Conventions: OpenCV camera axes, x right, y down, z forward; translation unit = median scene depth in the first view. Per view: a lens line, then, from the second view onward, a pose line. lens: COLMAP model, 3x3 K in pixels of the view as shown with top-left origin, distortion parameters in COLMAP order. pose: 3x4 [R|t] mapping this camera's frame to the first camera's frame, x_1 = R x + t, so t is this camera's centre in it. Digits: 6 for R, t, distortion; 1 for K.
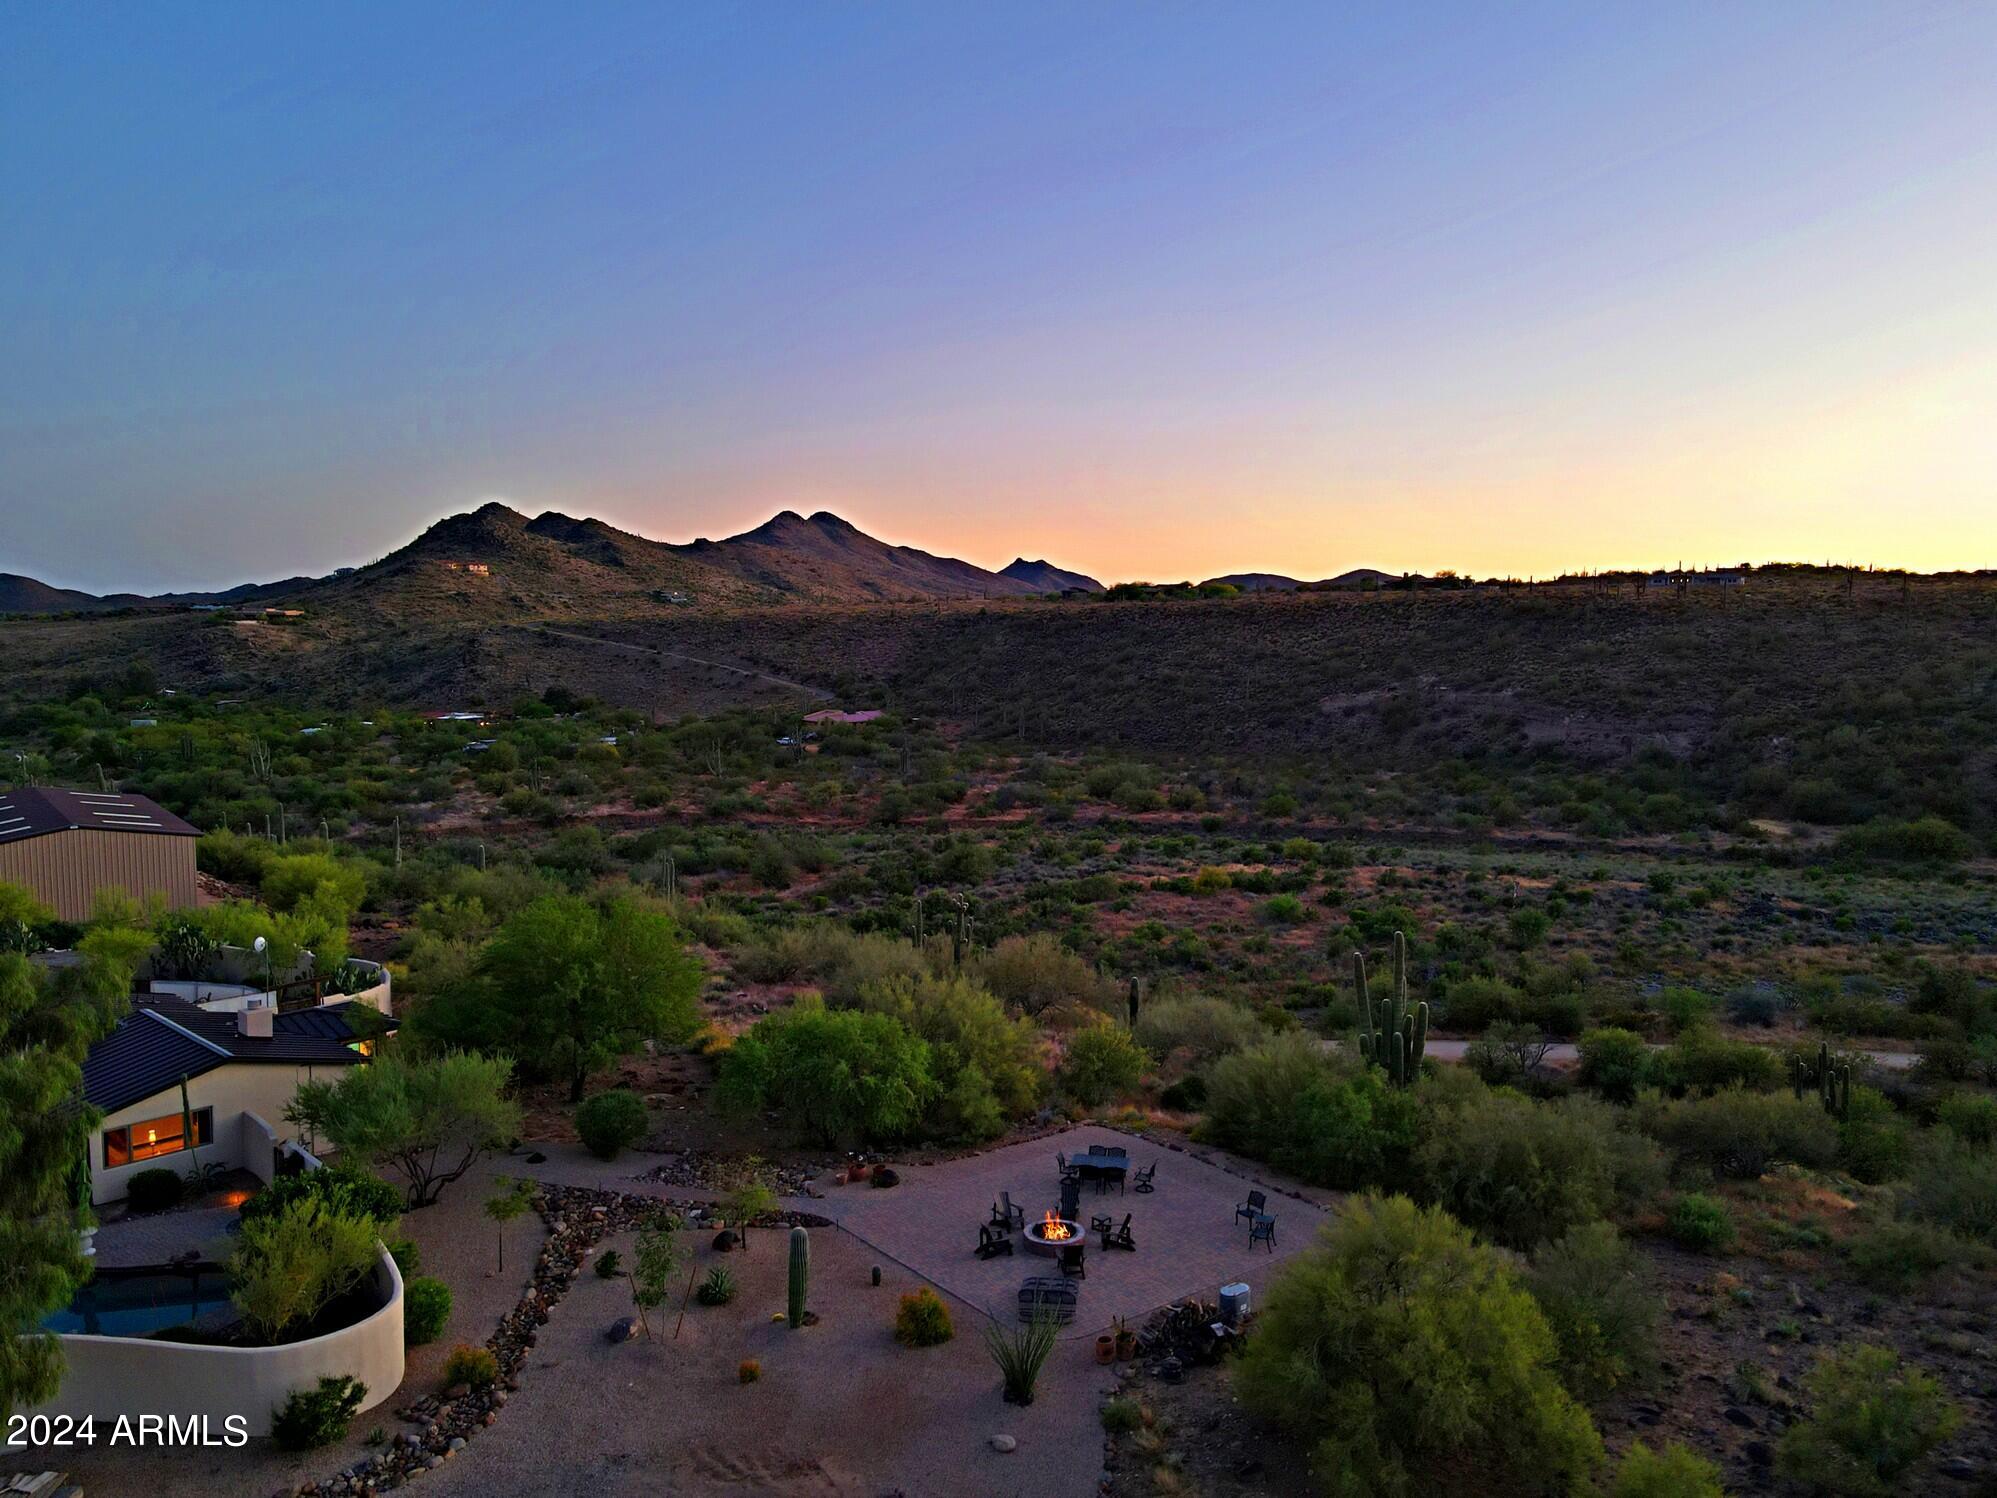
lens RADIAL K [[1462.6, 0, 1003.0], [0, 1462.6, 751.6], [0, 0, 1]] dist [-0.011502, 0.057204]
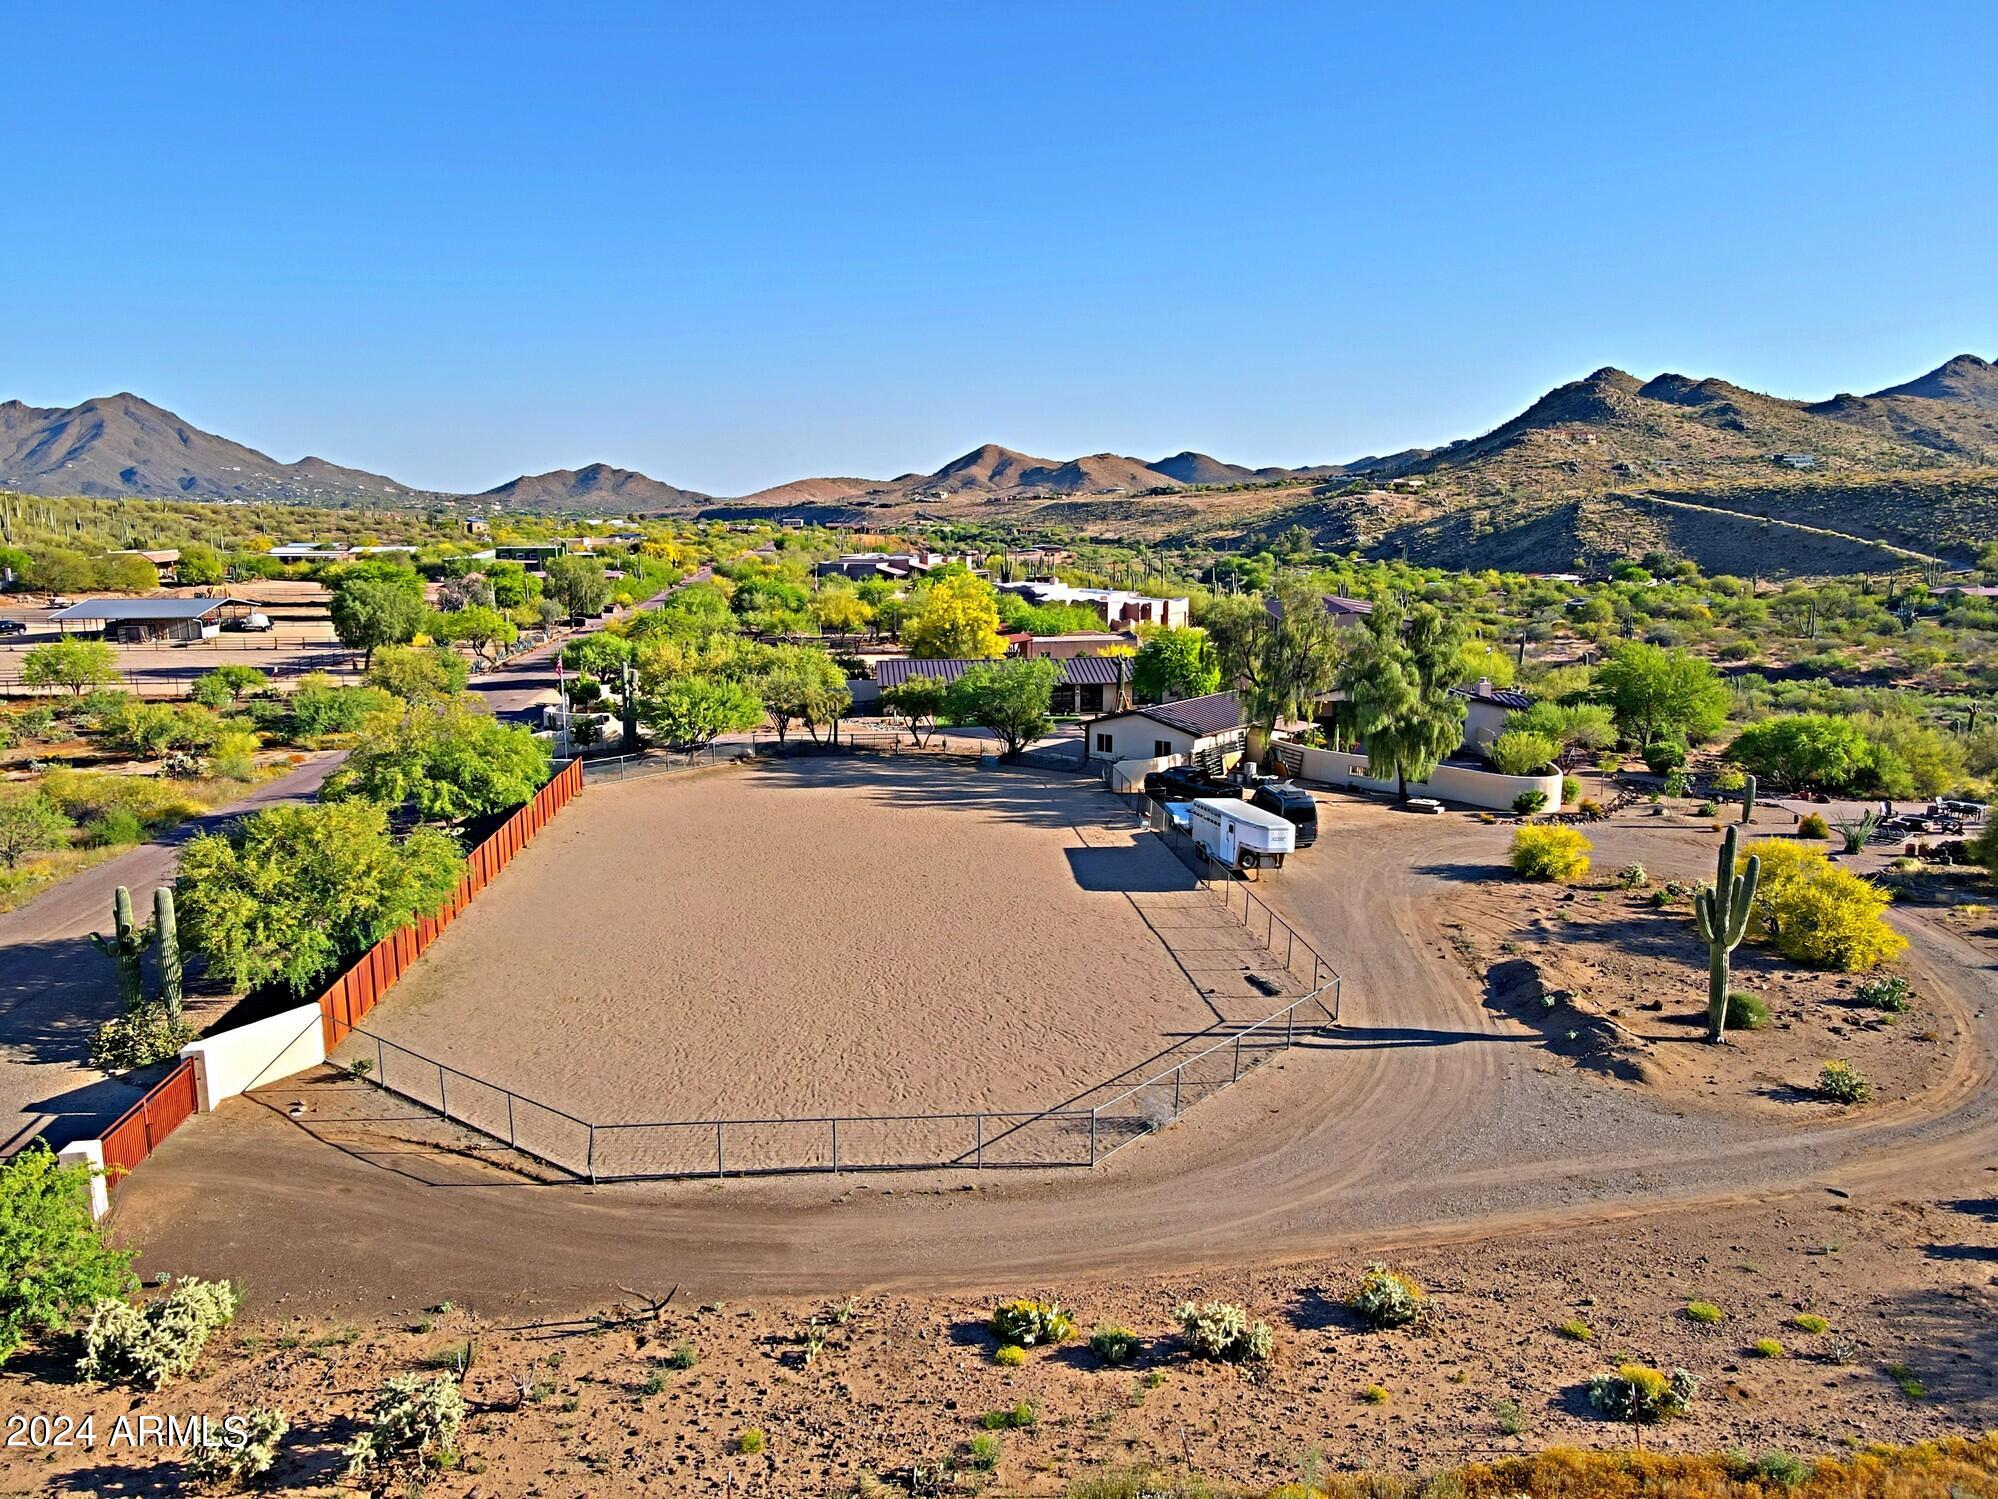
lens RADIAL K [[1458.7, 0, 1004.7], [0, 1458.7, 748.9], [0, 0, 1]] dist [0.002290, 0.030670]
pose [[0.756972, 0.110463, -0.644043, 0.056812], [-0.054368, 0.992838, 0.106385, 0.017147], [0.651181, -0.045515, 0.757556, -0.184704]]
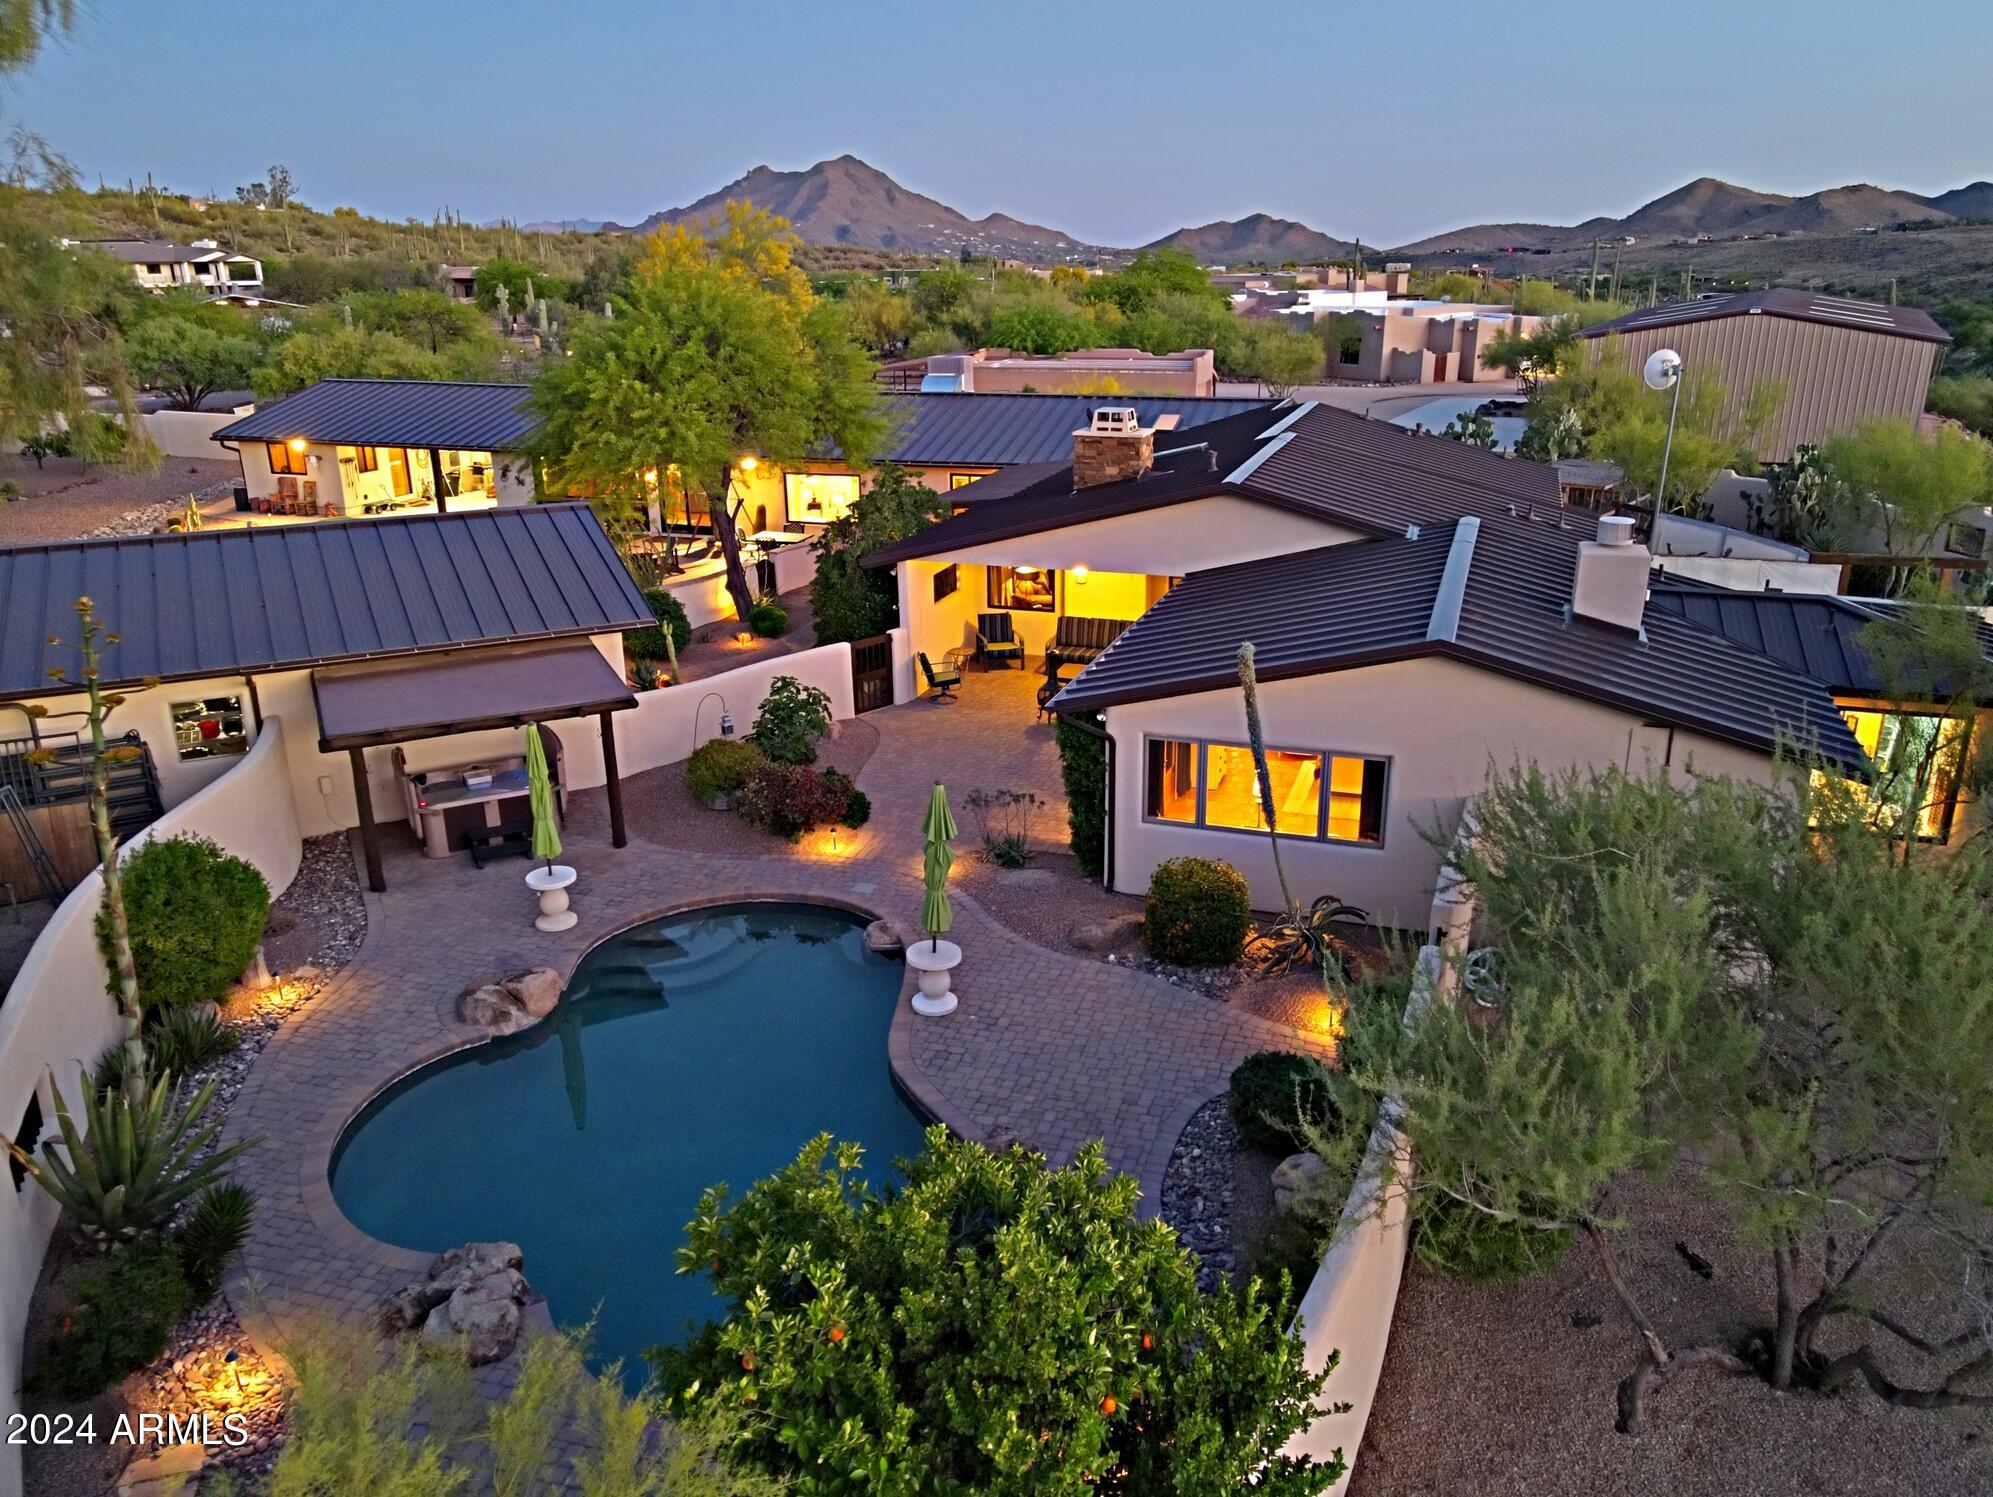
lens RADIAL K [[1457.4, 0, 1005.7], [0, 1457.4, 738.7], [0, 0, 1]] dist [0.024912, 0.003624]
pose [[0.407856, 0.284717, -0.867519, -0.045309], [-0.071878, 0.957201, 0.280357, 0.024901], [0.910213, -0.051990, 0.410865, 0.136082]]
